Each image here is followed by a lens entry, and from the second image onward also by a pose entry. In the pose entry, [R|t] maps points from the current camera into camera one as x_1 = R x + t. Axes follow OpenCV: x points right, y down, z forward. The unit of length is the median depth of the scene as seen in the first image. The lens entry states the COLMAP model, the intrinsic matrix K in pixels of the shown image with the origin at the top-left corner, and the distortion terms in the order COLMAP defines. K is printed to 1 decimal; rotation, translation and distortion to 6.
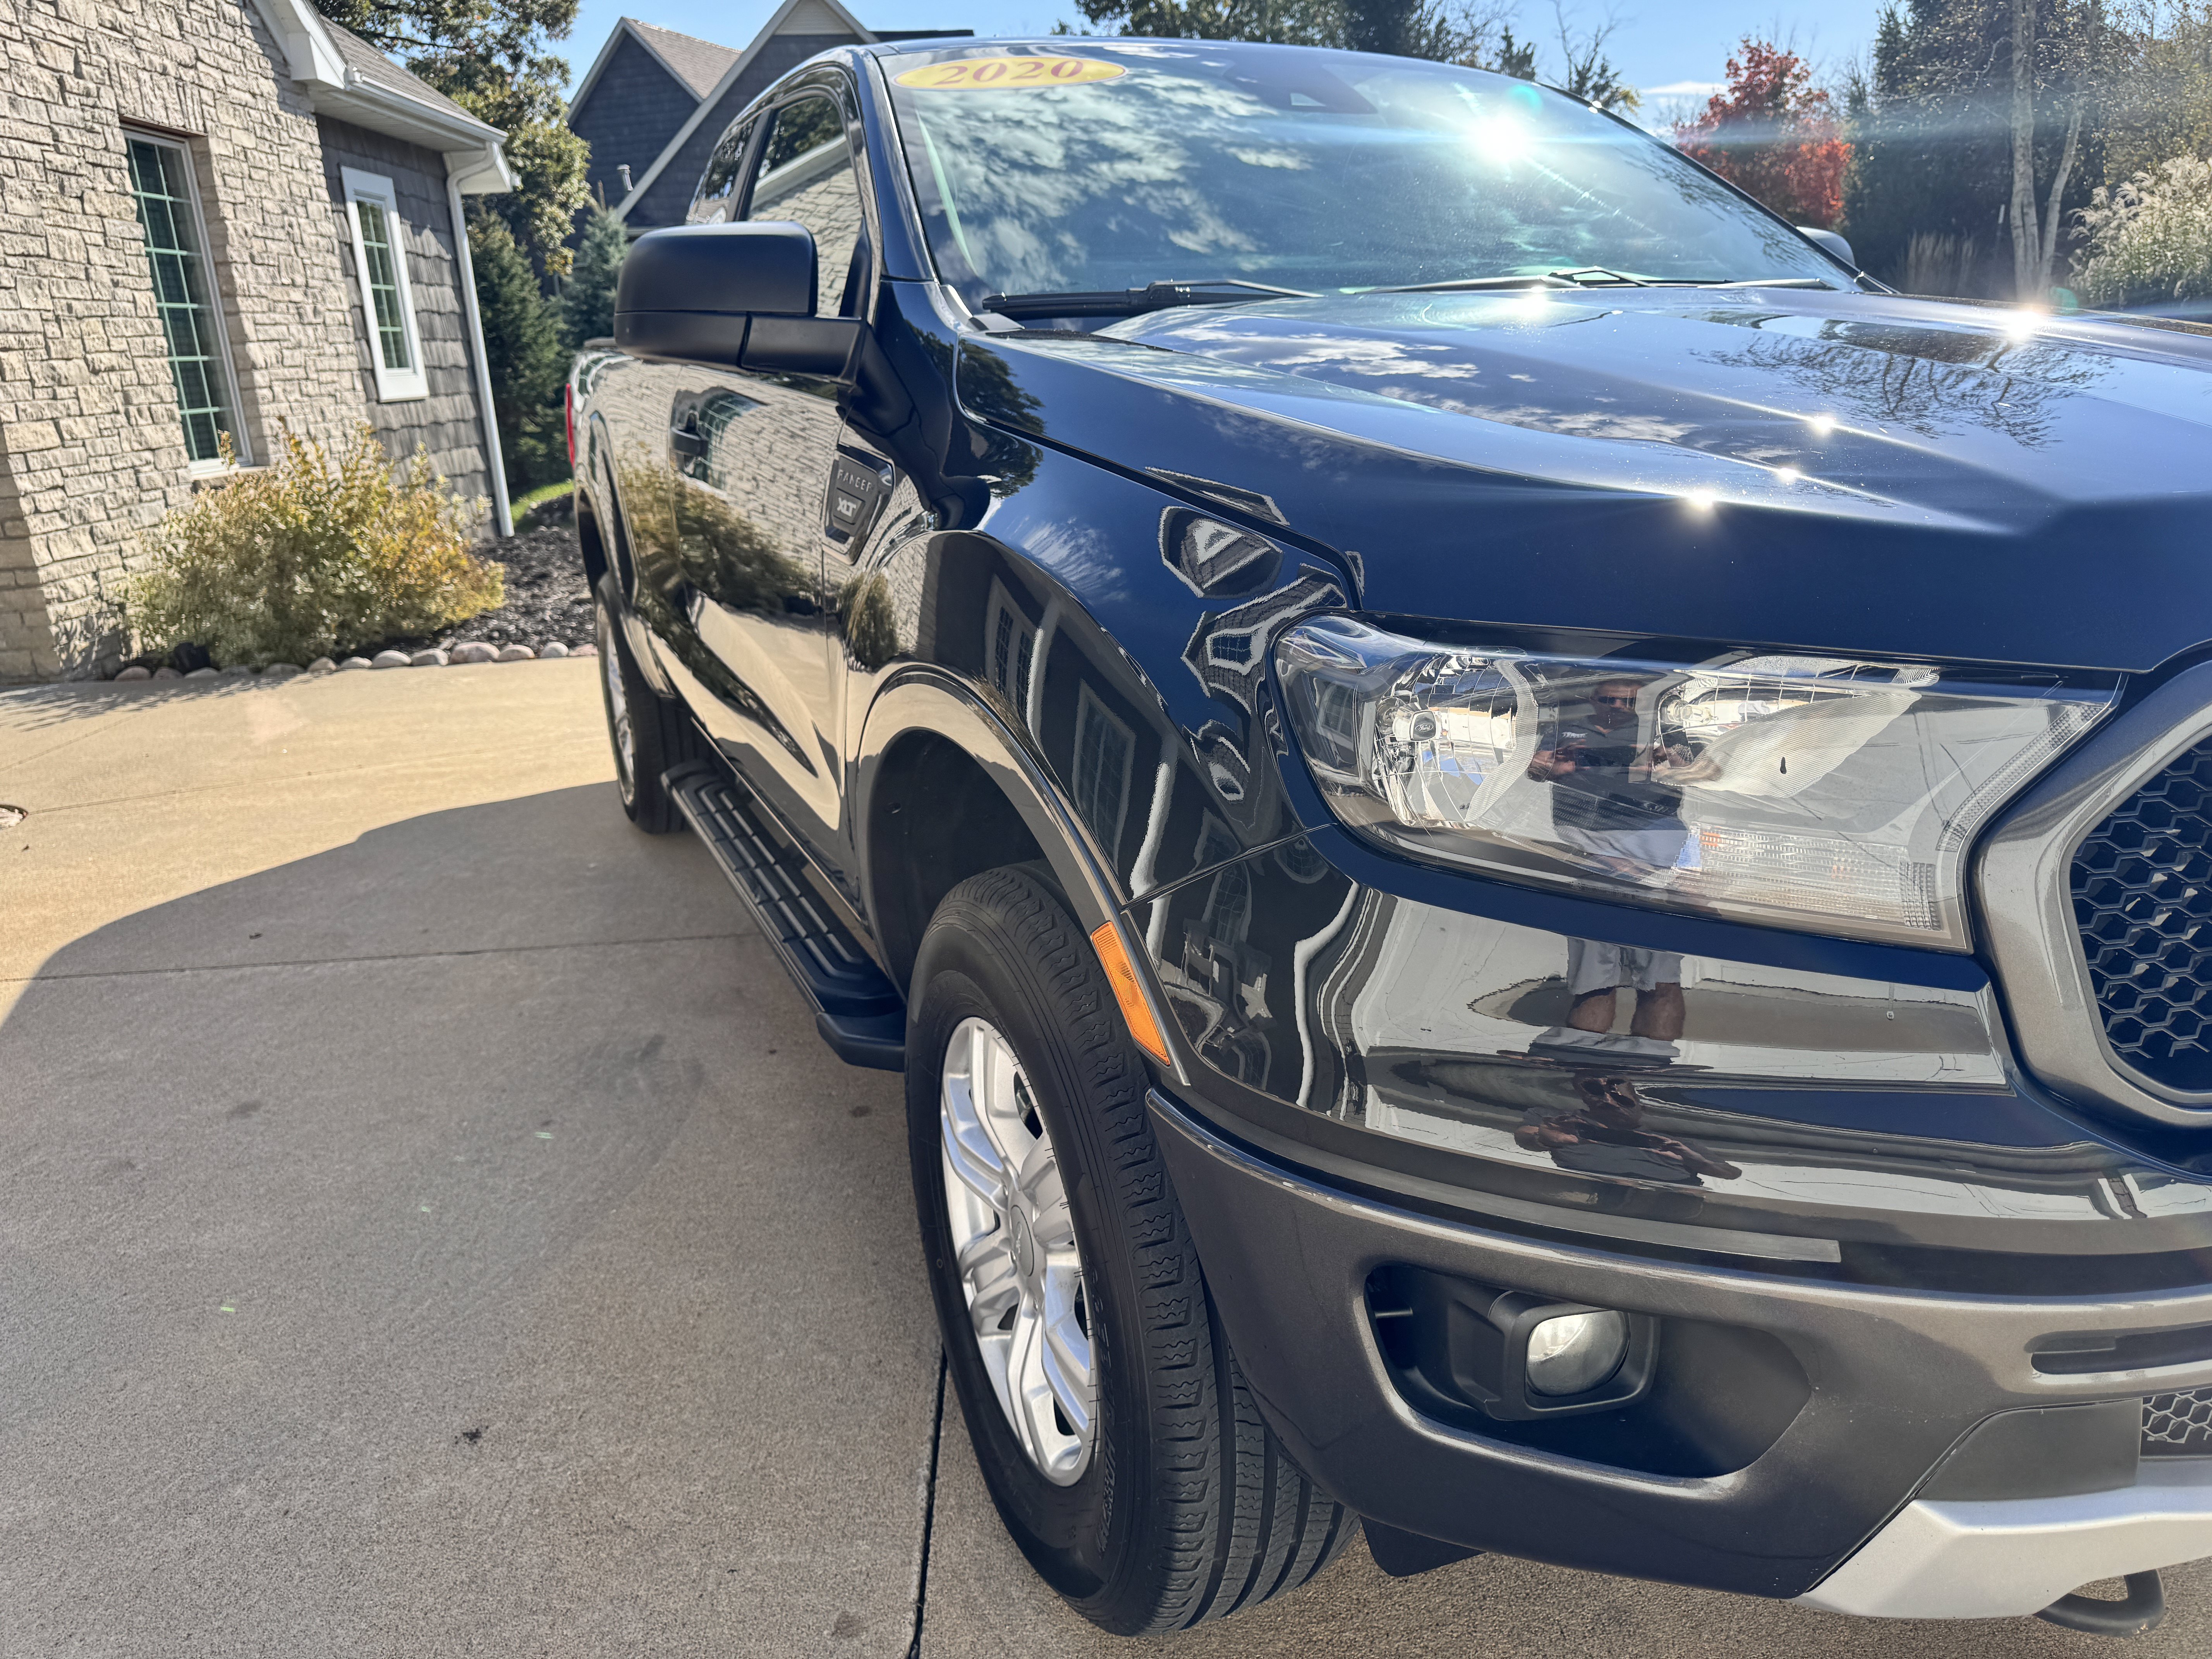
lens RADIAL K [[1558.8, 0, 1113.6], [0, 1558.8, 829.7], [0, 0, 1]] dist [0.018758, -0.022334]
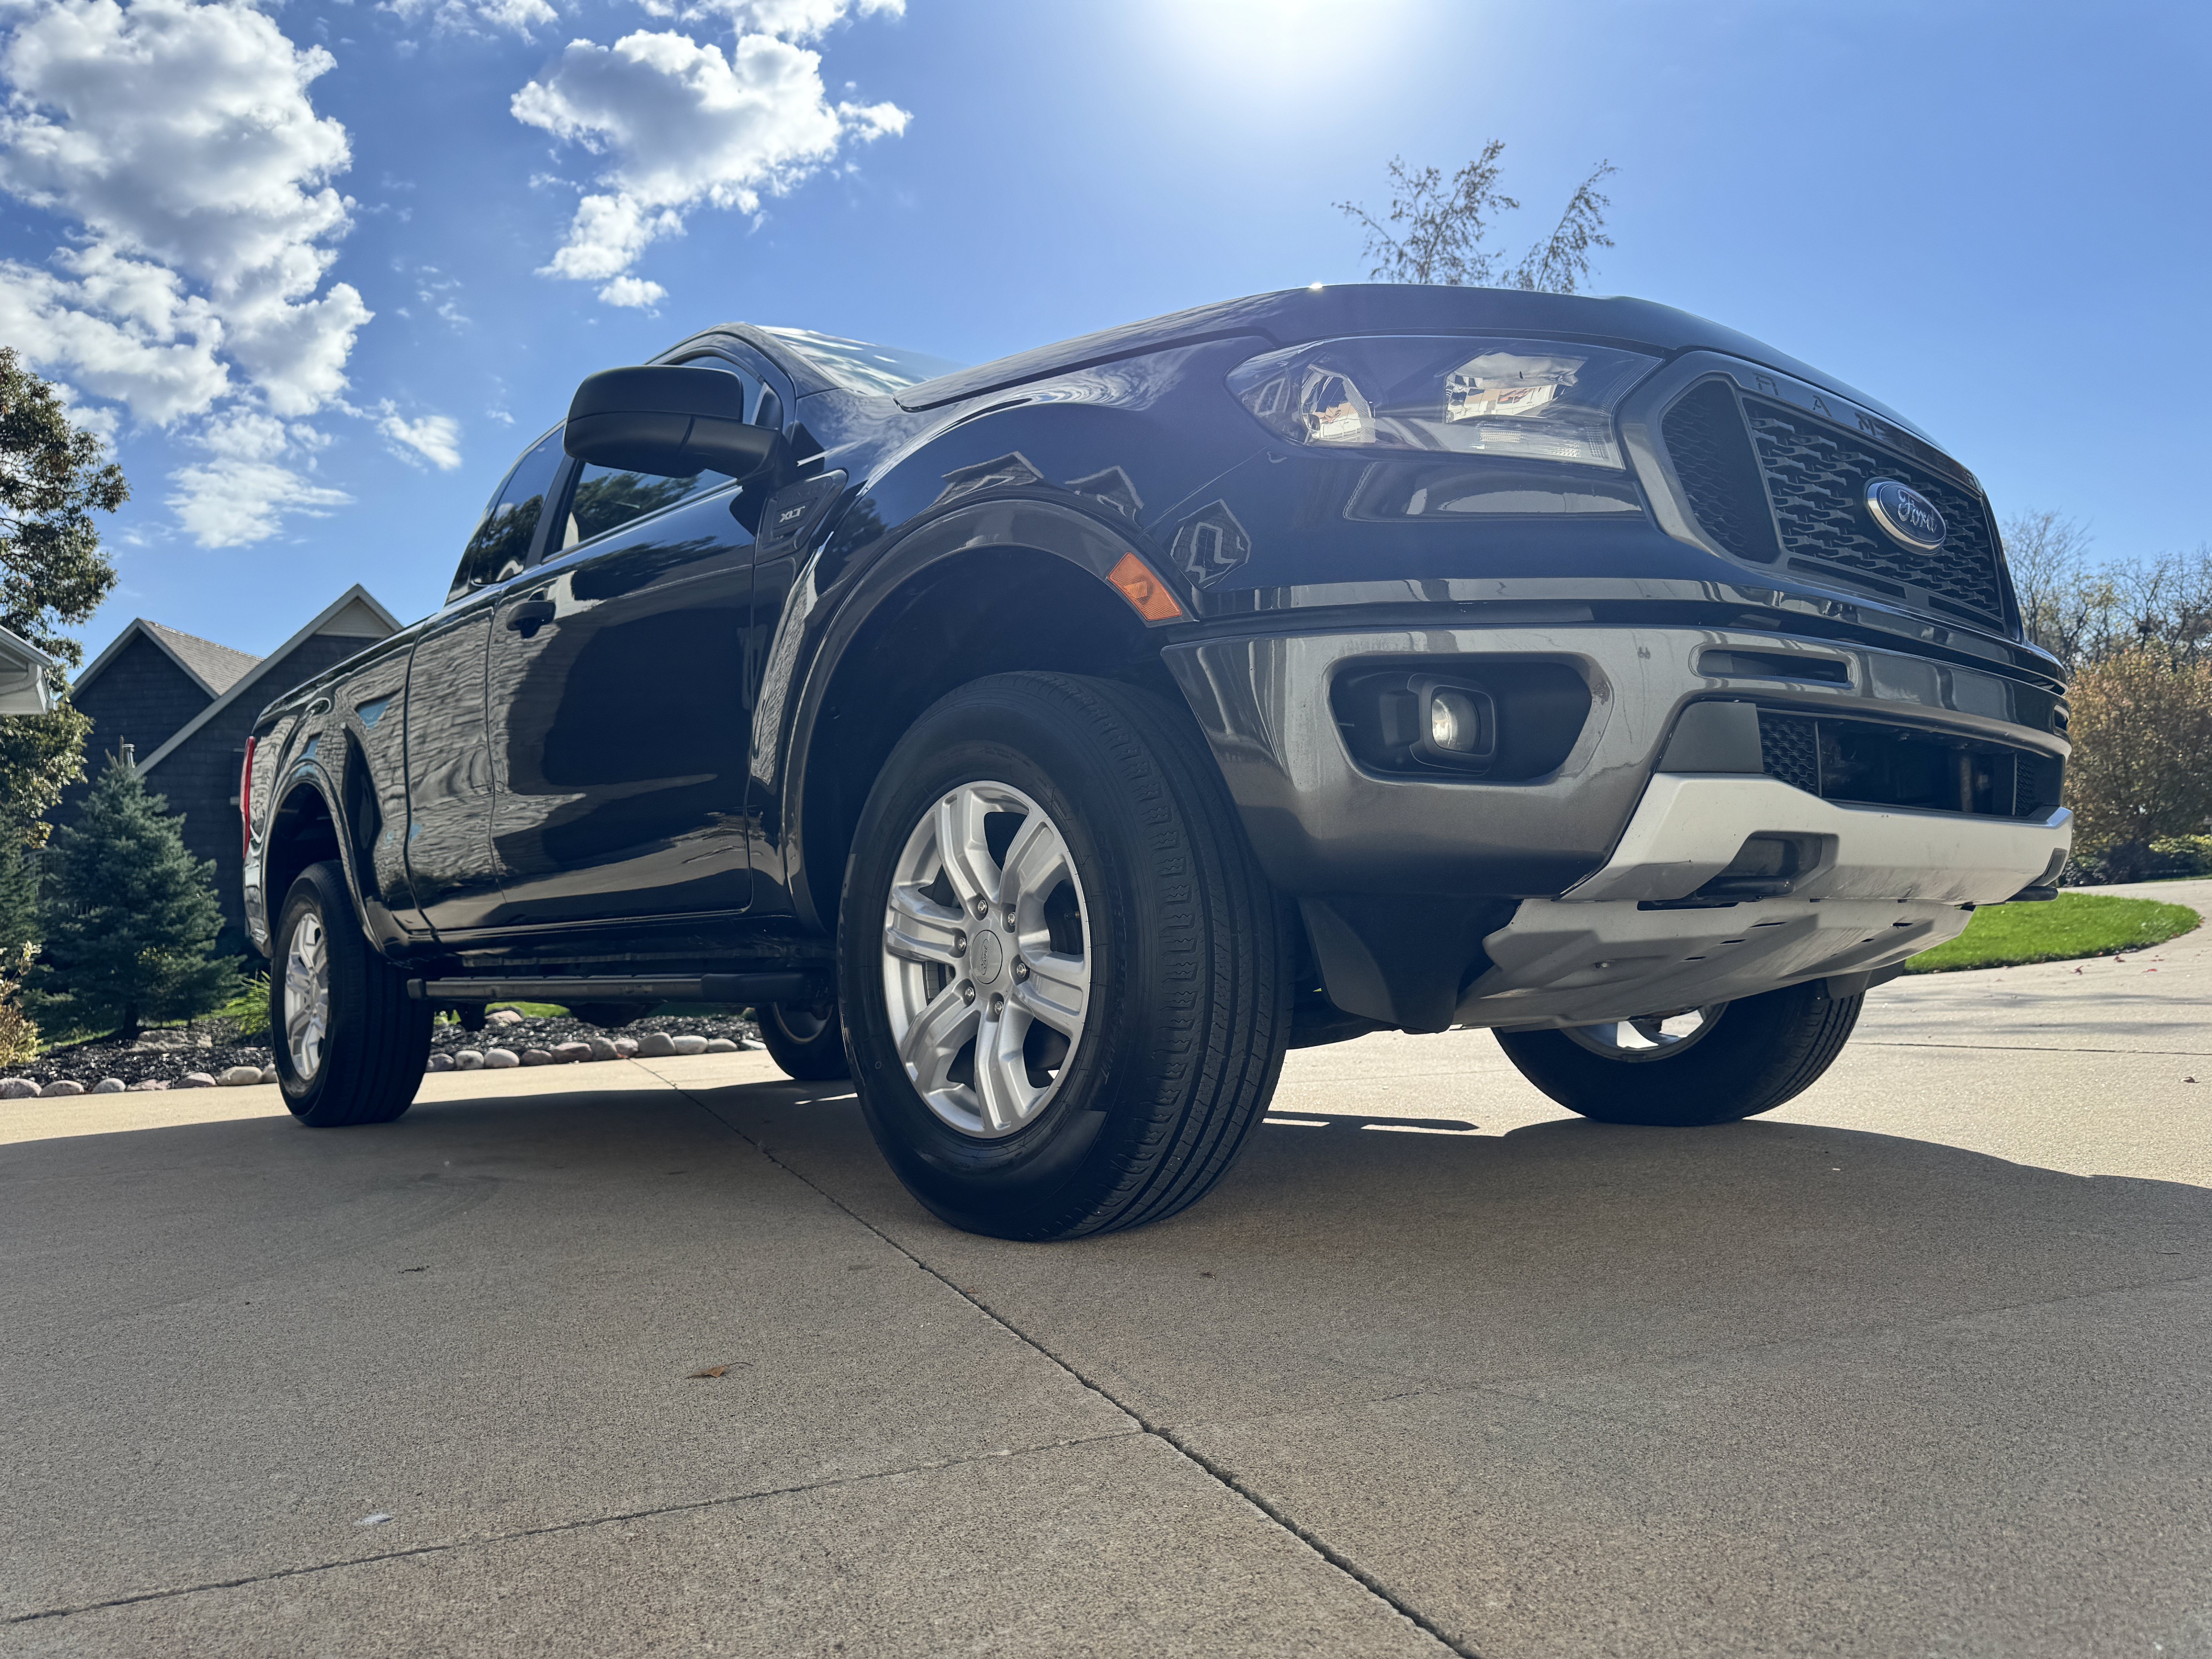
lens RADIAL K [[1558.8, 0, 1114.6], [0, 1558.8, 820.6], [0, 0, 1]] dist [0.018758, -0.022334]
pose [[0.954437, 0.026732, 0.297214, -0.067558], [0.089099, 0.925021, -0.369320, 0.127644], [-0.284802, 0.378975, 0.880492, -0.038892]]
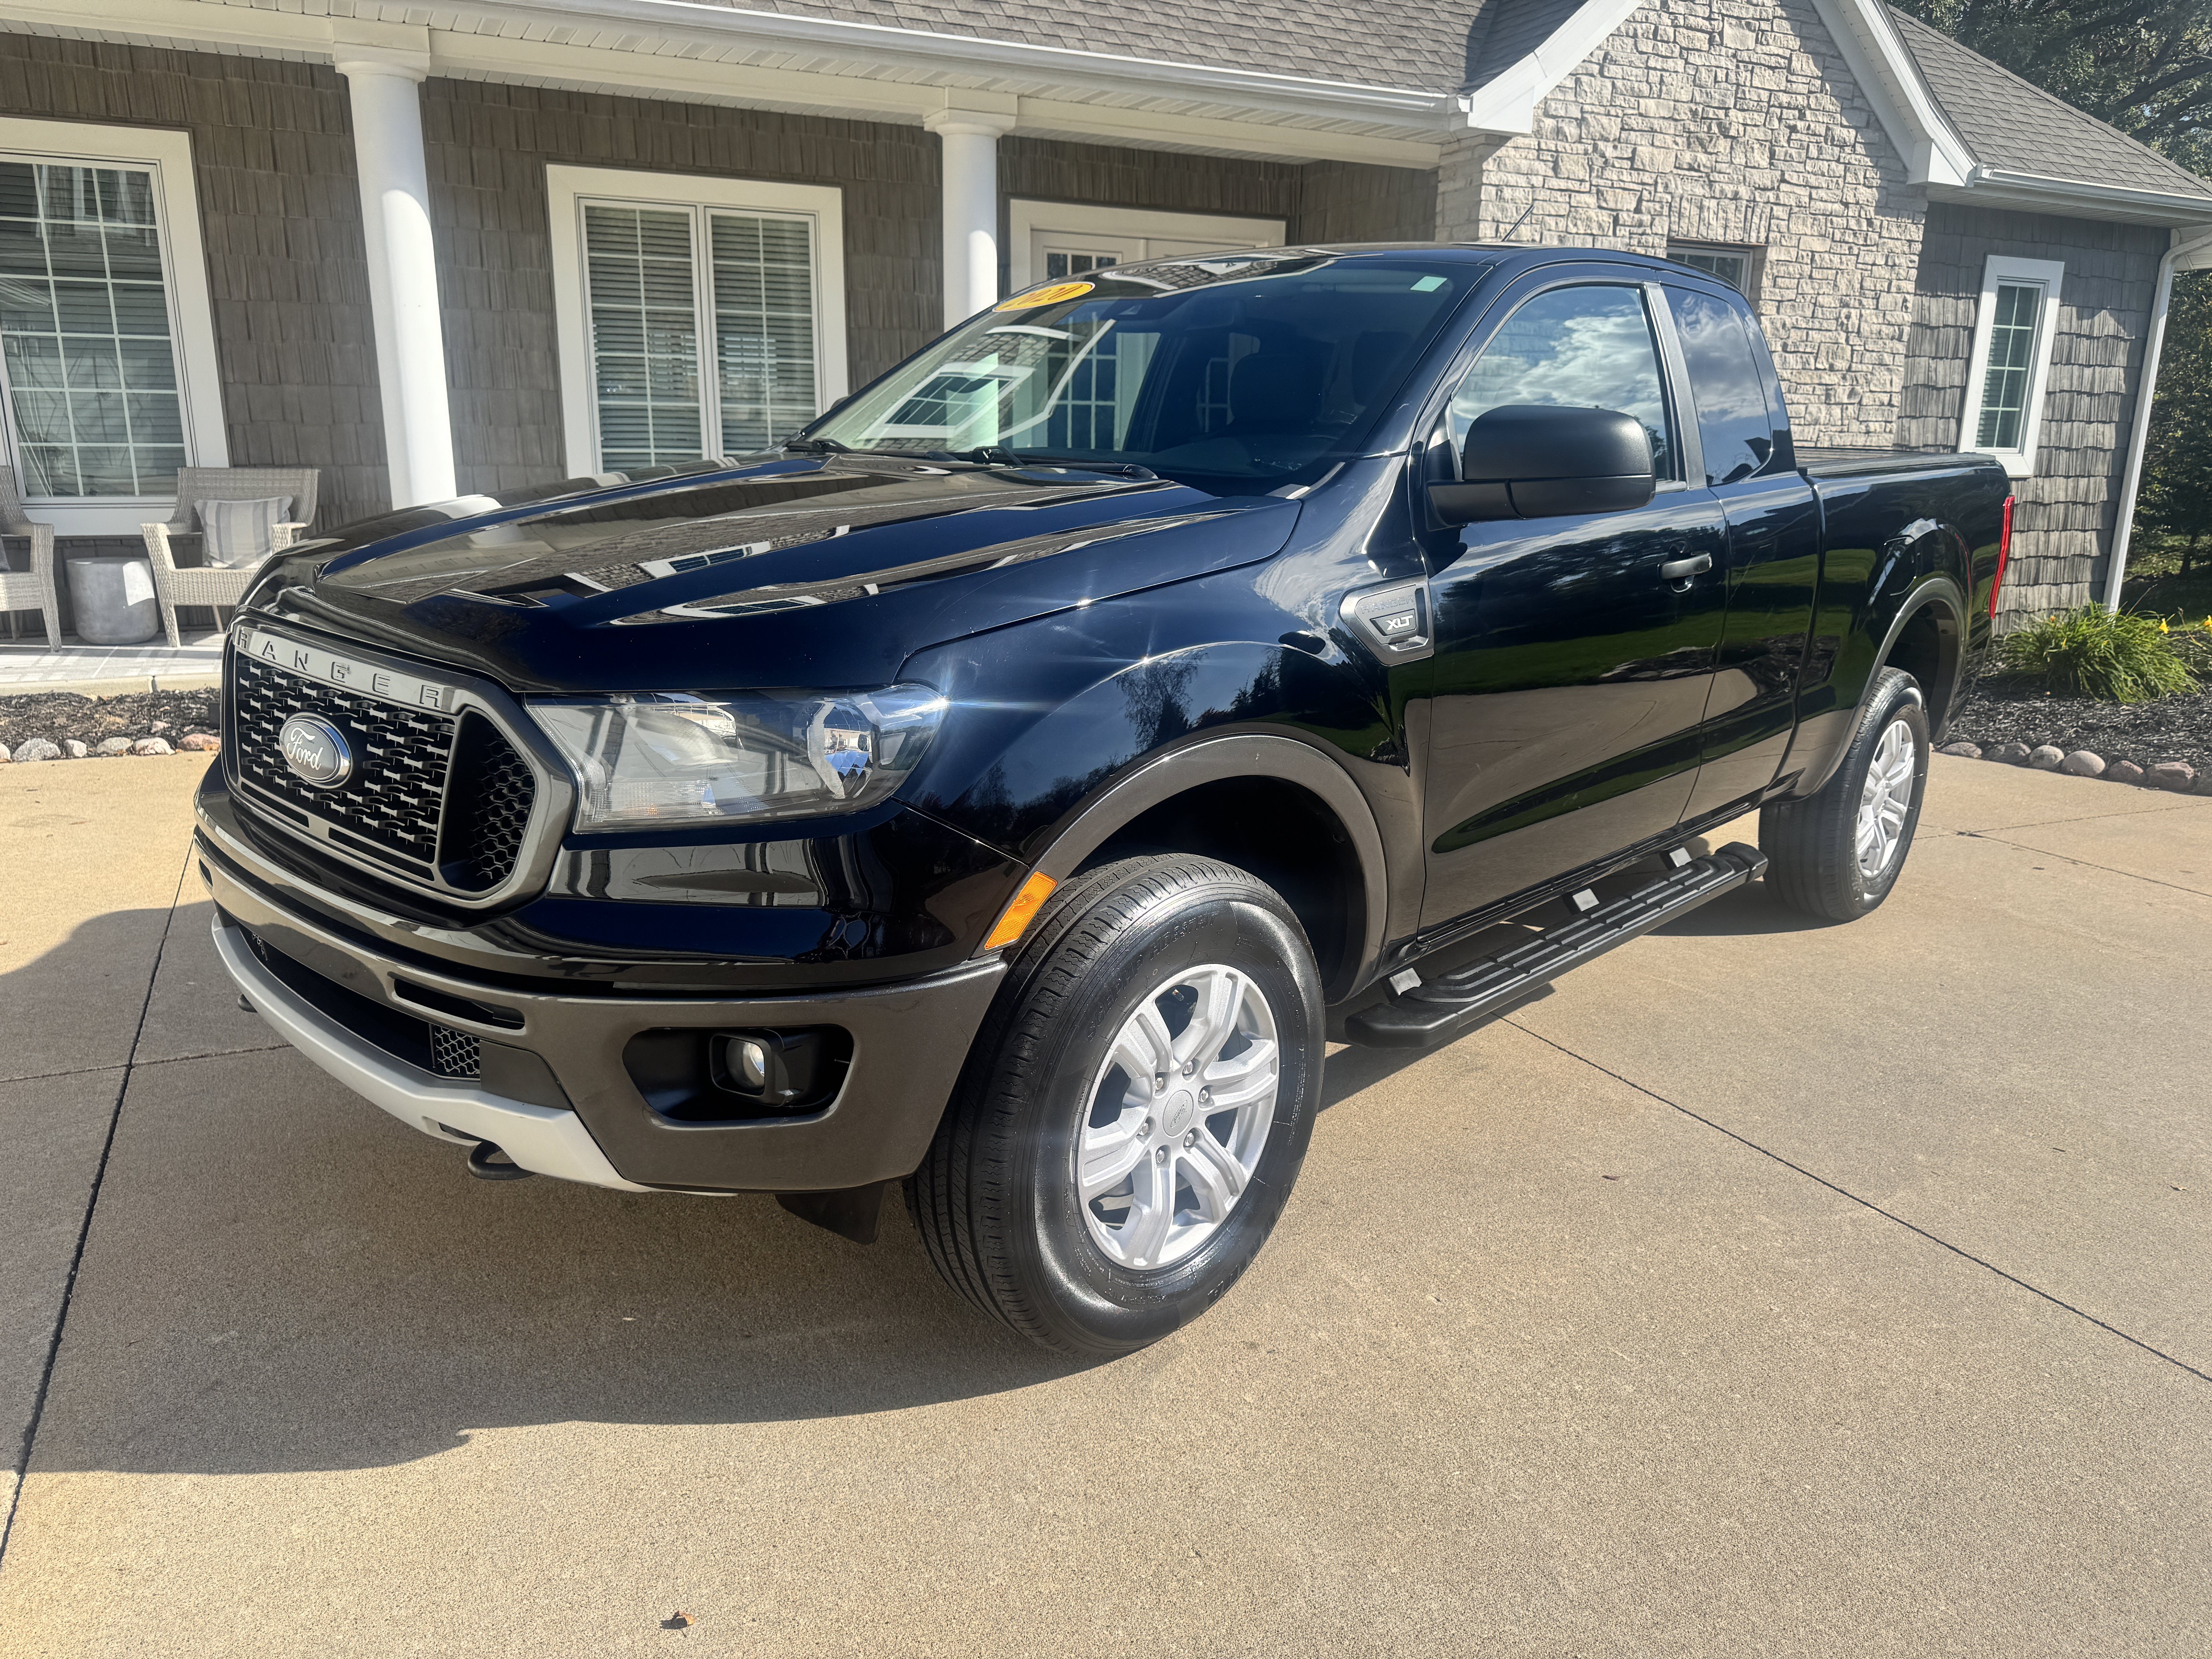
lens RADIAL K [[1558.8, 0, 1122.1], [0, 1558.8, 835.7], [0, 0, 1]] dist [0.018758, -0.022334]
pose [[0.408850, 0.276724, -0.869635, 0.418073], [-0.301693, 0.940326, 0.157381, -0.069681], [0.861292, 0.198018, 0.467938, 0.126048]]
